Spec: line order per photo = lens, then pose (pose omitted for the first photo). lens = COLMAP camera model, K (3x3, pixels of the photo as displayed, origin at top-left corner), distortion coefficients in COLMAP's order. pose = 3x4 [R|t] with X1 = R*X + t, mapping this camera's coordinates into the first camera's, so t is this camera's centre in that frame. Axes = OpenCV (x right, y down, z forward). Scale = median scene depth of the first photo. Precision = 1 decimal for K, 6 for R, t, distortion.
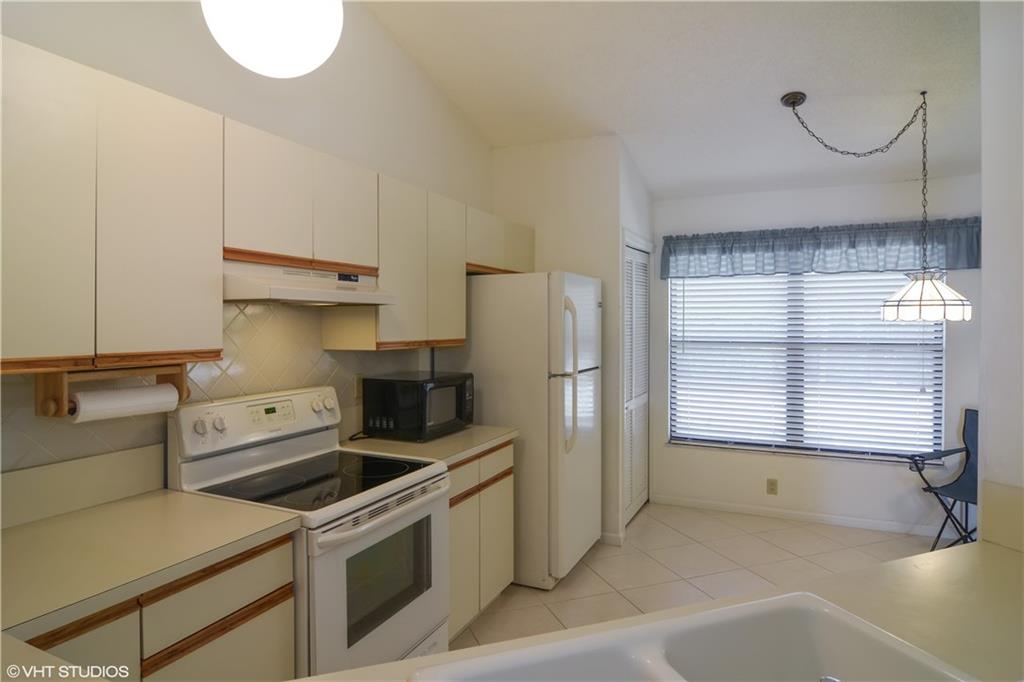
lens RADIAL K [[577.9, 0, 514.6], [0, 577.9, 322.4], [0, 0, 1]] dist [-0.000569, -0.000145]
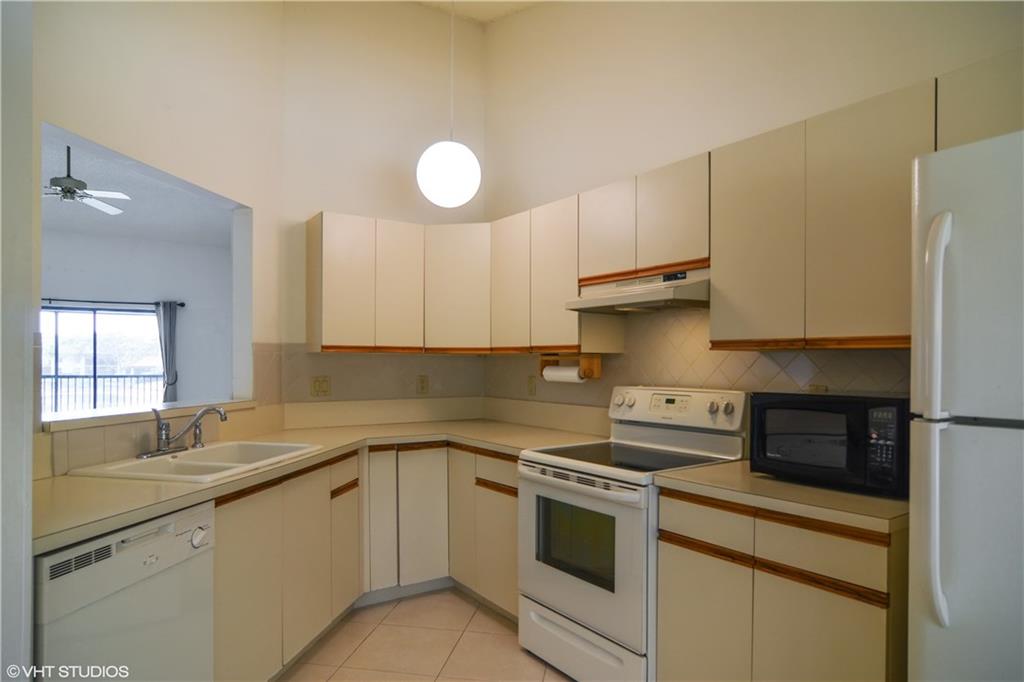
lens RADIAL K [[623.2, 0, 511.9], [0, 623.2, 364.4], [0, 0, 1]] dist [0.000483, 0.000054]
pose [[-0.507588, 0.002195, -0.861597, 0.852824], [-0.000483, 0.999996, 0.002832, 0.077772], [0.861600, 0.001853, -0.507585, 1.412242]]
